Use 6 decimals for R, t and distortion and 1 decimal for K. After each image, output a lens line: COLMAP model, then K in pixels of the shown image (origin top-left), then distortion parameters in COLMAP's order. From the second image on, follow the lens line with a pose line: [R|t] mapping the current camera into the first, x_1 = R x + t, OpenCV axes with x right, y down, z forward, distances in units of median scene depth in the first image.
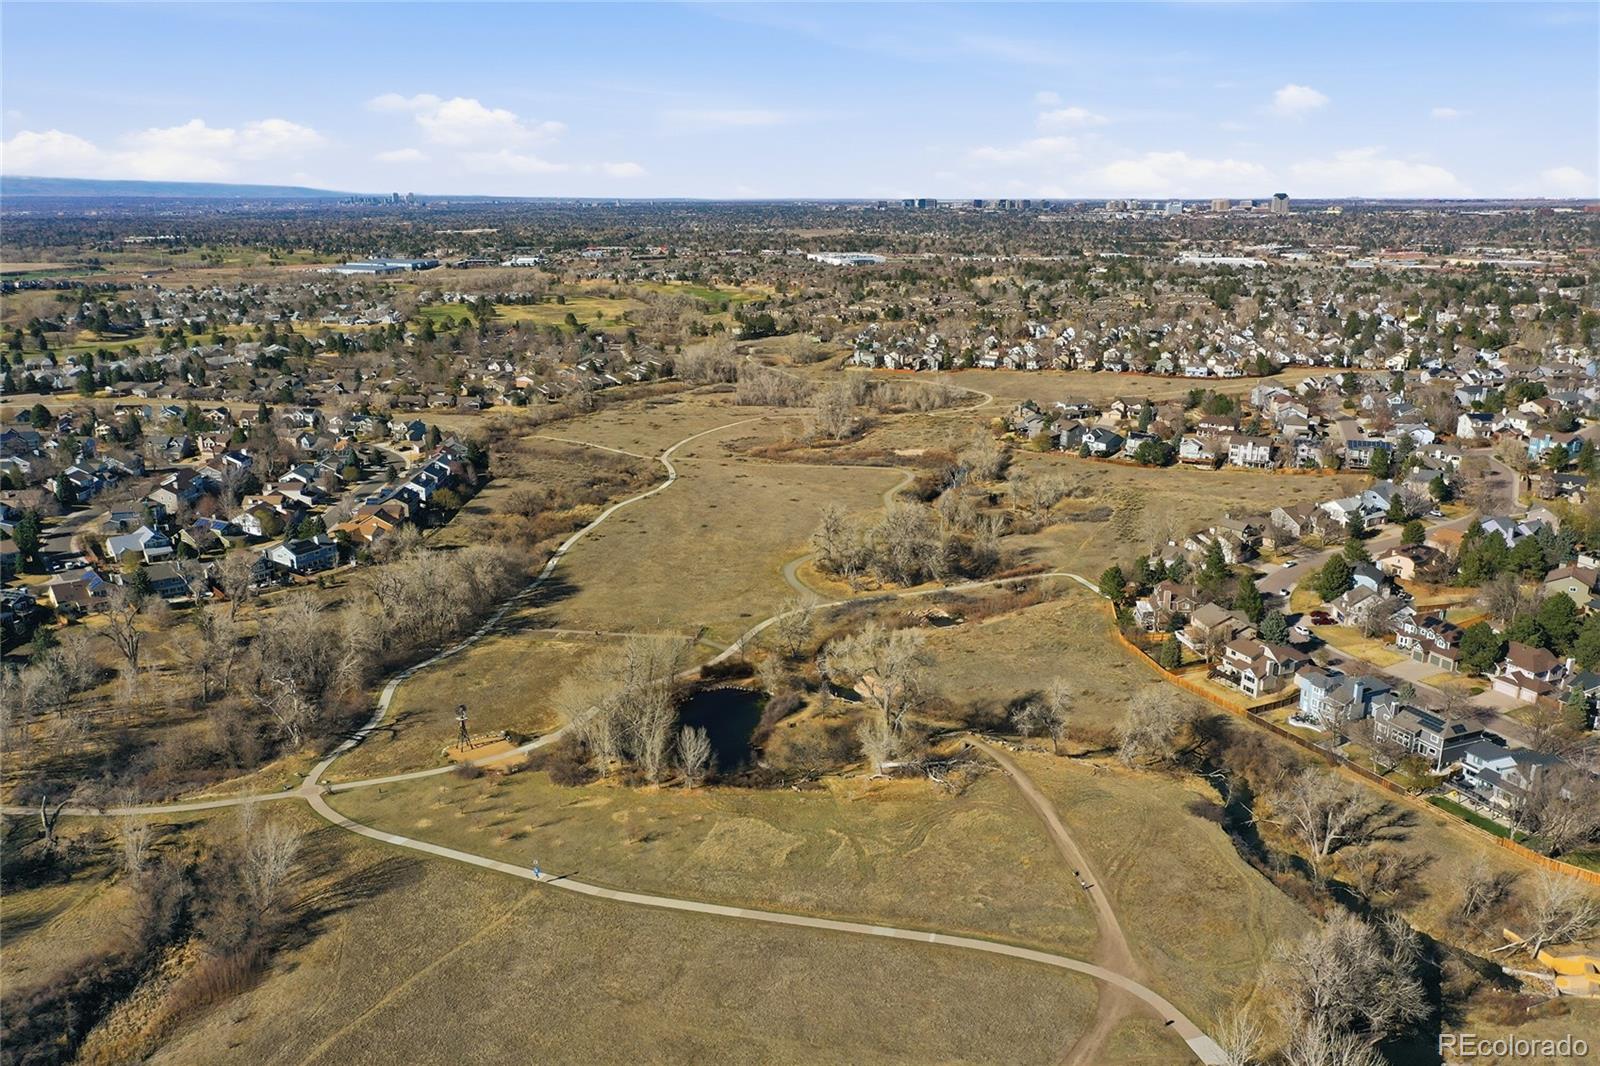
lens RADIAL K [[1284.3, 0, 784.9], [0, 1284.3, 535.0], [0, 0, 1]] dist [-0.008485, 0.001469]
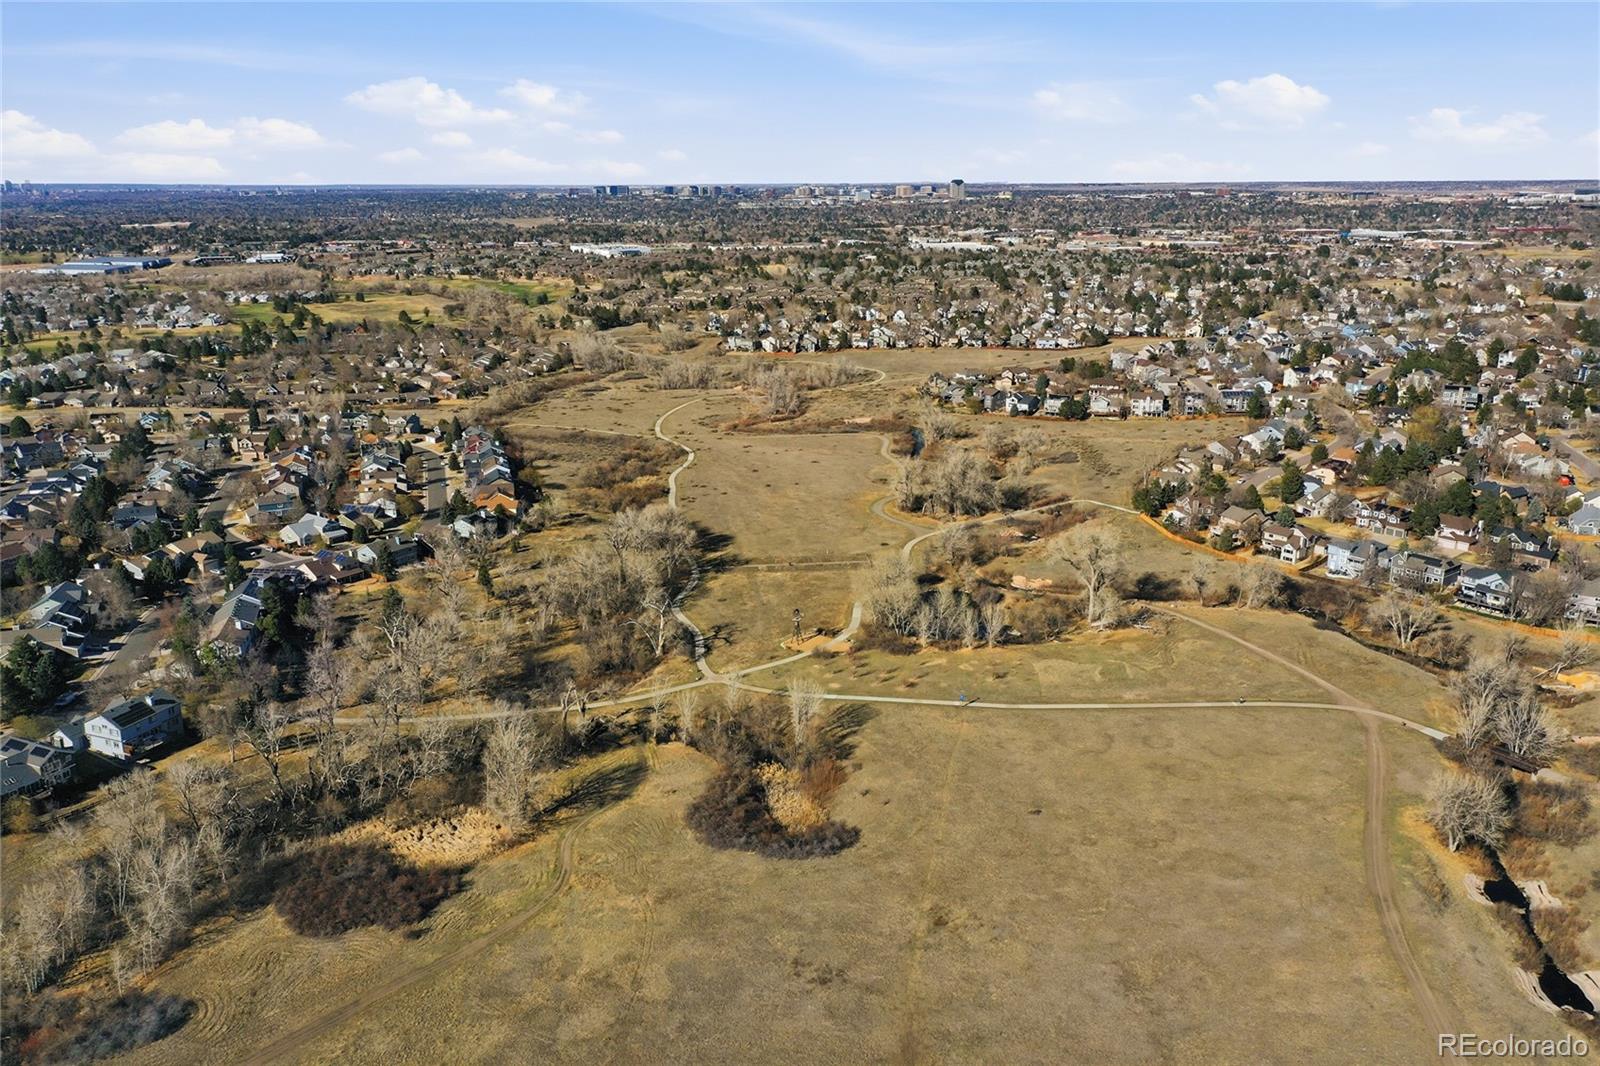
lens RADIAL K [[1286.8, 0, 807.3], [0, 1286.8, 532.0], [0, 0, 1]] dist [0.001058, -0.000946]
pose [[0.966268, -0.071103, 0.247531, -0.209483], [0.069190, 0.997468, 0.016433, 0.012029], [-0.248072, 0.001248, 0.968741, -0.106465]]
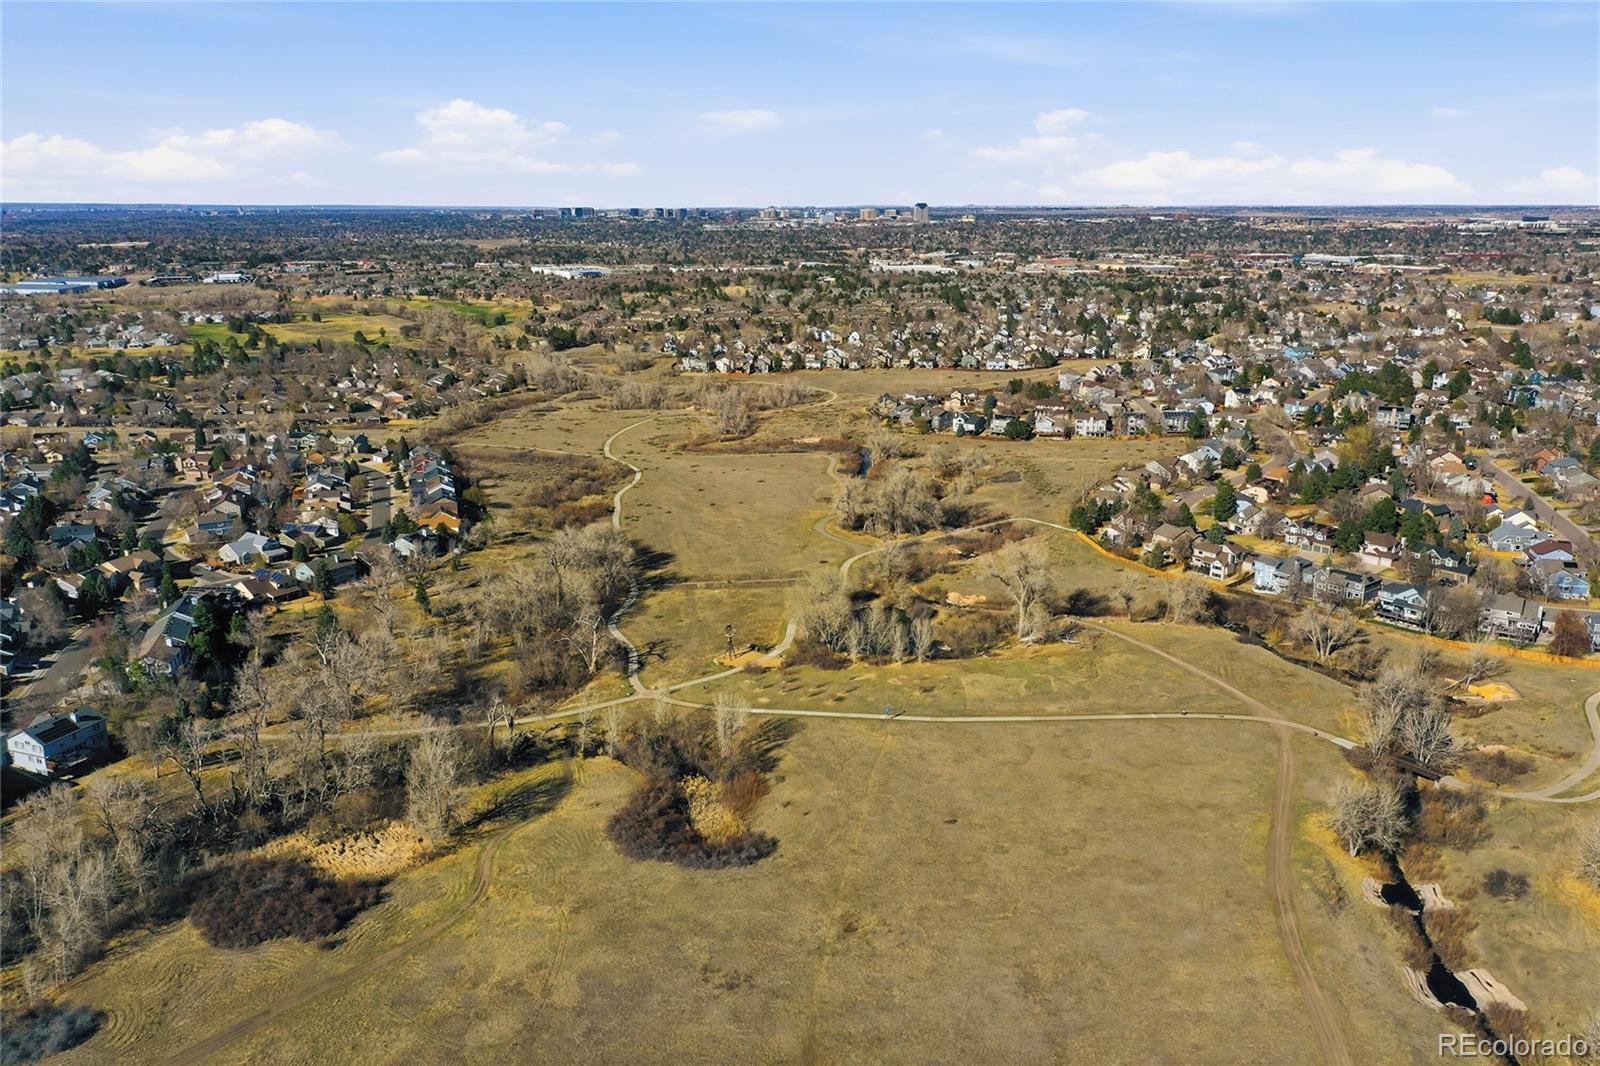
lens RADIAL K [[1286.8, 0, 807.3], [0, 1286.8, 532.0], [0, 0, 1]] dist [0.001058, -0.000946]
pose [[0.959446, -0.068333, 0.273485, -0.198480], [0.070562, 0.997506, 0.001690, 0.014592], [-0.272919, 0.017676, 0.961875, -0.116900]]
